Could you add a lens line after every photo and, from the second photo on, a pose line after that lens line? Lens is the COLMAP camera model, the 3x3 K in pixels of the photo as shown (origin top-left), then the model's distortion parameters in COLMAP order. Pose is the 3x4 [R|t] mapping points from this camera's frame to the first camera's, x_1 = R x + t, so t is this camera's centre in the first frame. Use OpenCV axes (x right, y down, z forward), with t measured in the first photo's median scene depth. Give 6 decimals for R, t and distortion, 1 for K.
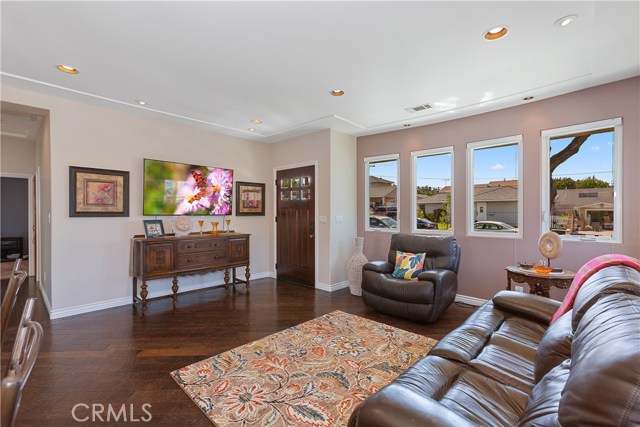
lens RADIAL K [[284.6, 0, 317.3], [0, 284.6, 214.2], [0, 0, 1]] dist [-0.002768, 0.000918]
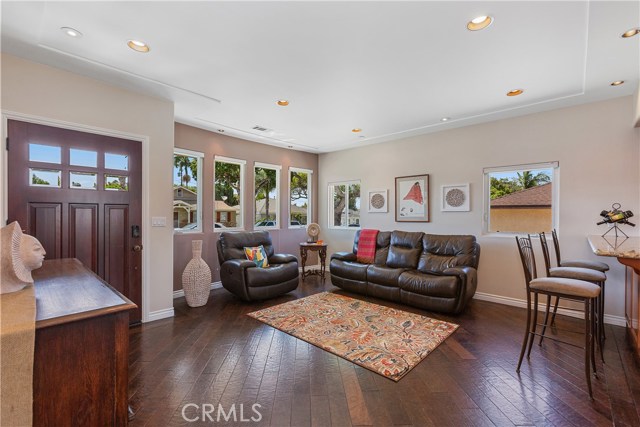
lens RADIAL K [[284.6, 0, 317.3], [0, 284.6, 214.2], [0, 0, 1]] dist [-0.002768, 0.000918]
pose [[-0.010422, -0.001167, 0.999945, -1.152029], [-0.002073, 0.999997, 0.001145, -0.004527], [-0.999944, -0.002061, -0.010425, 0.996488]]
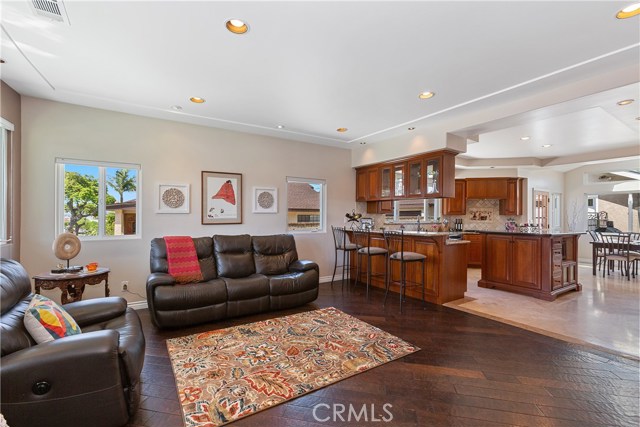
lens RADIAL K [[284.6, 0, 317.3], [0, 284.6, 214.2], [0, 0, 1]] dist [-0.002768, 0.000918]
pose [[-0.970826, -0.004191, 0.239747, -0.292972], [-0.004624, 0.999989, -0.001243, -0.011159], [-0.239739, -0.002315, -0.970835, 1.780418]]
